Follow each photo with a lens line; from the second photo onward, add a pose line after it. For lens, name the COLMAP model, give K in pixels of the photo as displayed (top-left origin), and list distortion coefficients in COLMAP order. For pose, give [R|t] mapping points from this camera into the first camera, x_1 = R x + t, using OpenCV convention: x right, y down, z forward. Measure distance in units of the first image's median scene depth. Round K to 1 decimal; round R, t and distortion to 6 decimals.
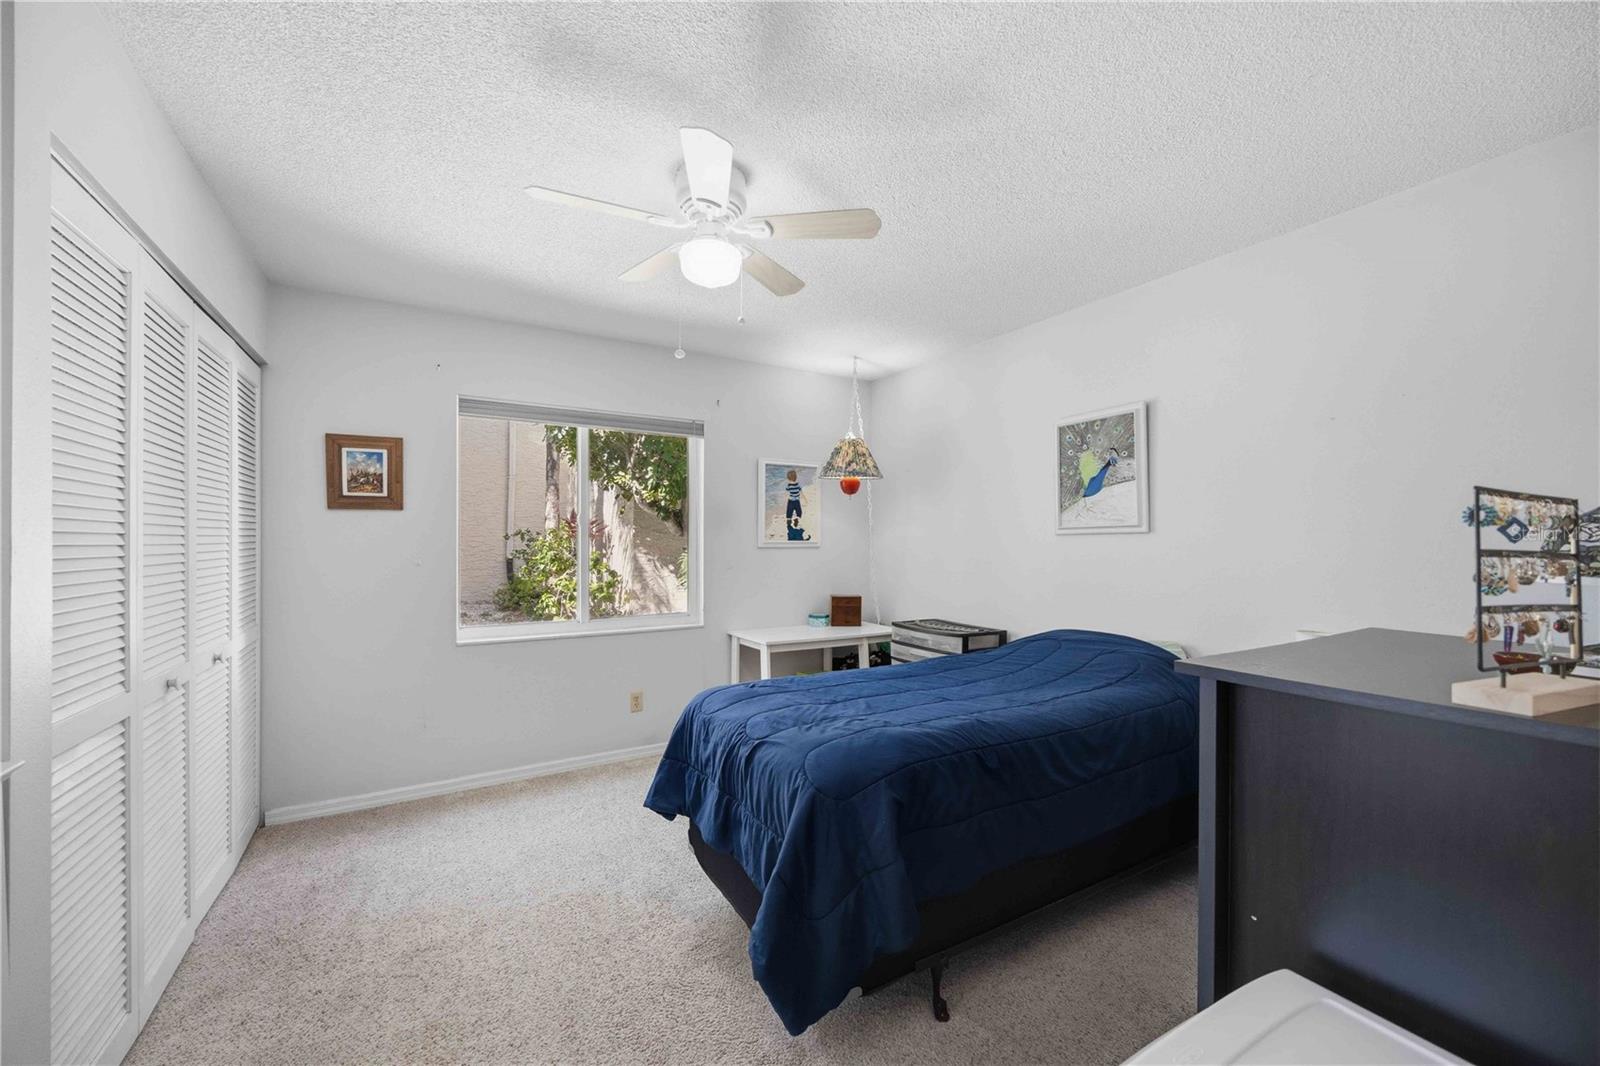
lens RADIAL K [[622.9, 0, 805.7], [0, 622.9, 539.0], [0, 0, 1]] dist [-0.000425, -0.000216]
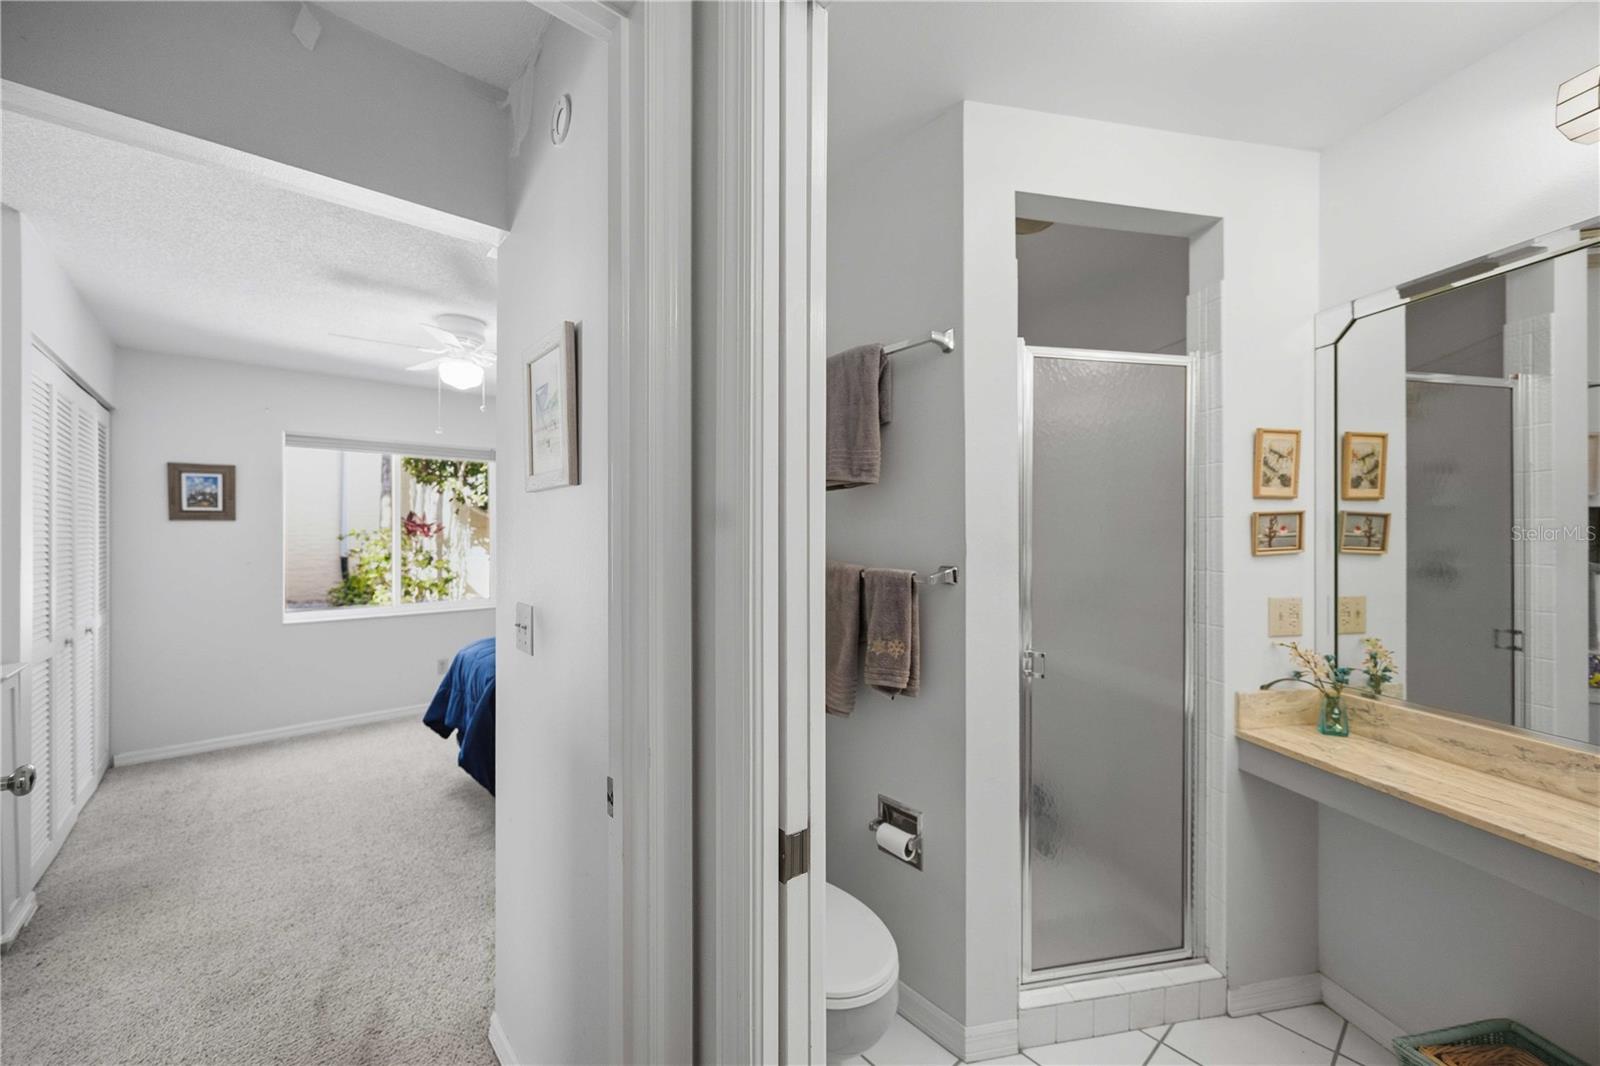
lens RADIAL K [[613.4, 0, 805.8], [0, 613.4, 533.9], [0, 0, 1]] dist [0.000513, 0.000206]
pose [[0.981509, -0.003550, 0.191383, 0.277839], [0.003663, 0.999993, -0.000239, -0.014740], [-0.191381, 0.000936, 0.981515, -0.489293]]
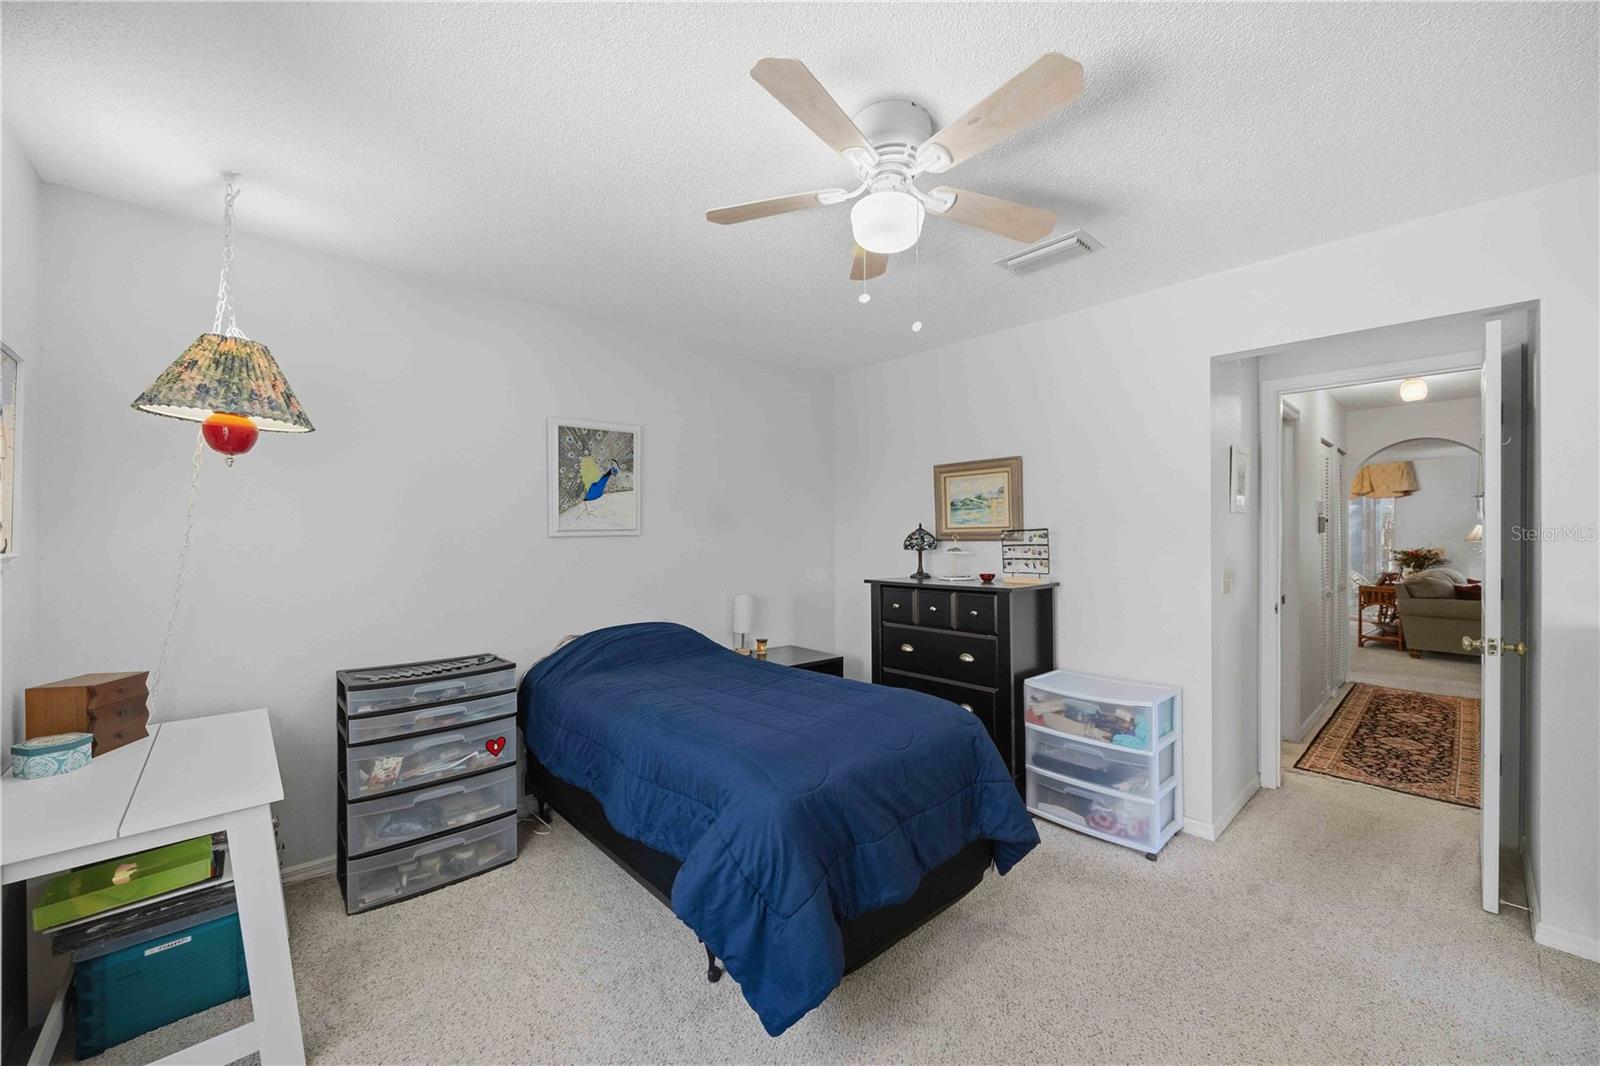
lens RADIAL K [[613.4, 0, 805.8], [0, 613.4, 533.9], [0, 0, 1]] dist [0.000513, 0.000206]
pose [[-0.211718, 0.001416, 0.977330, -0.635357], [0.003838, 0.999992, -0.000617, -0.009756], [-0.977323, 0.003620, -0.211722, 0.865057]]
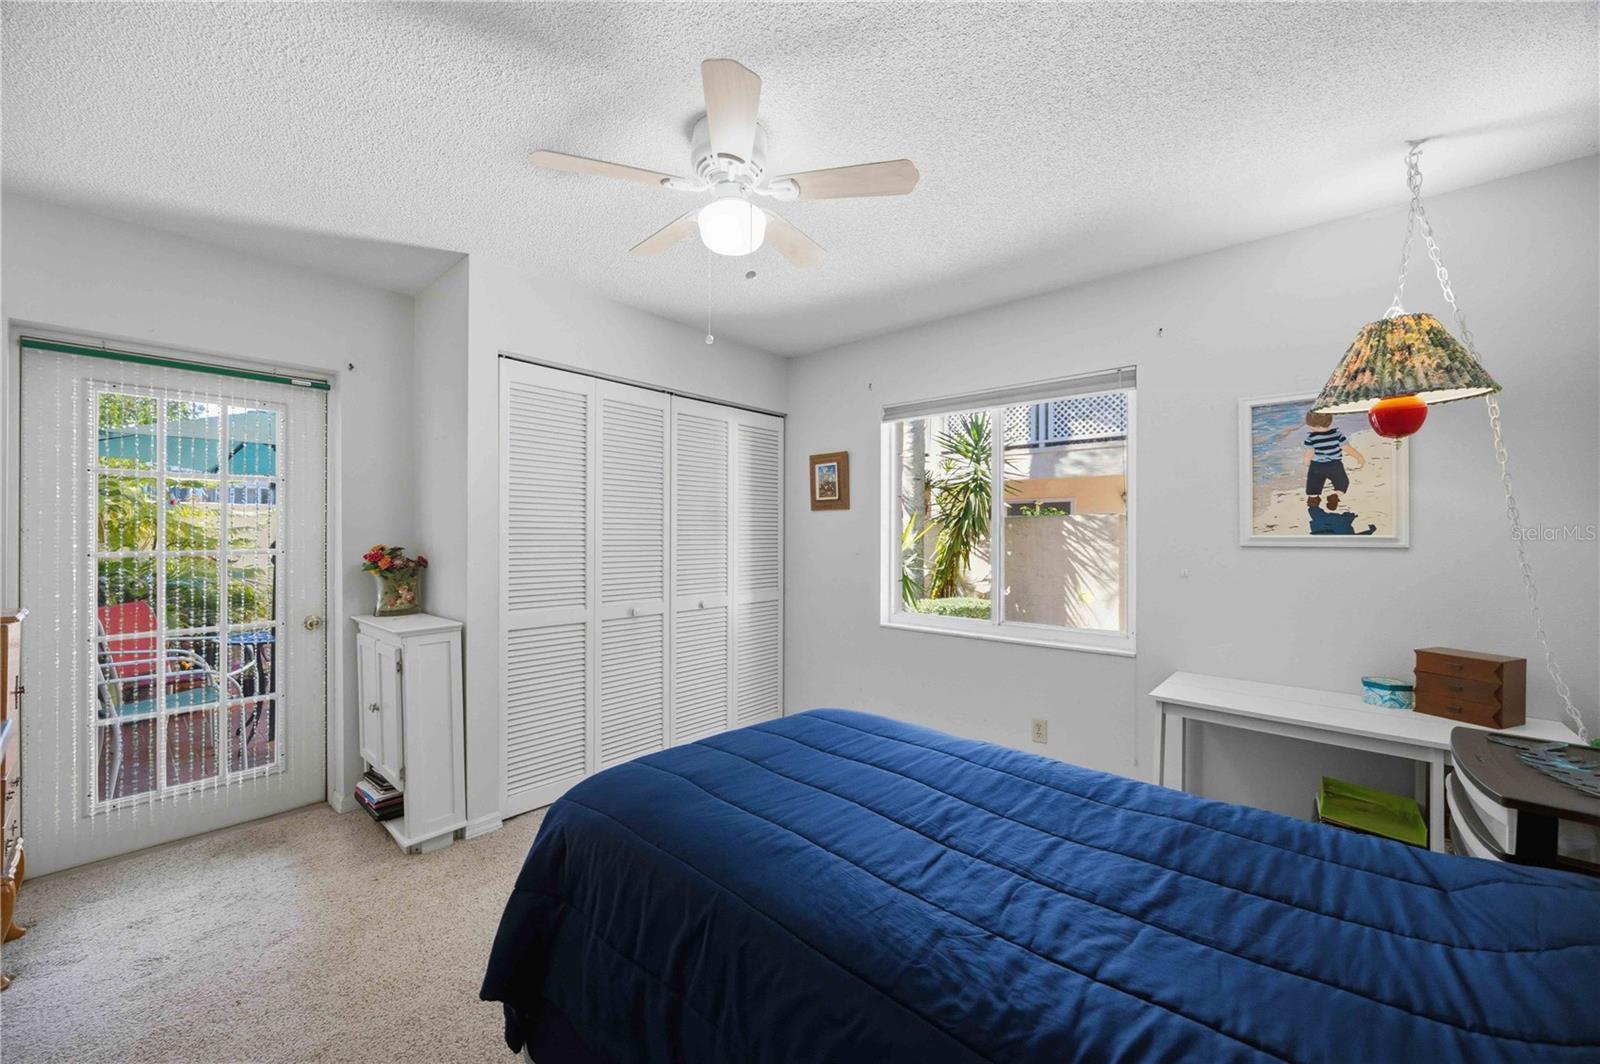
lens RADIAL K [[613.4, 0, 805.8], [0, 613.4, 532.9], [0, 0, 1]] dist [0.000513, 0.000206]
pose [[0.308017, -0.004219, -0.951371, 0.491679], [-0.003388, 0.999979, -0.005531, 0.007495], [0.951375, 0.004927, 0.307997, 0.554646]]
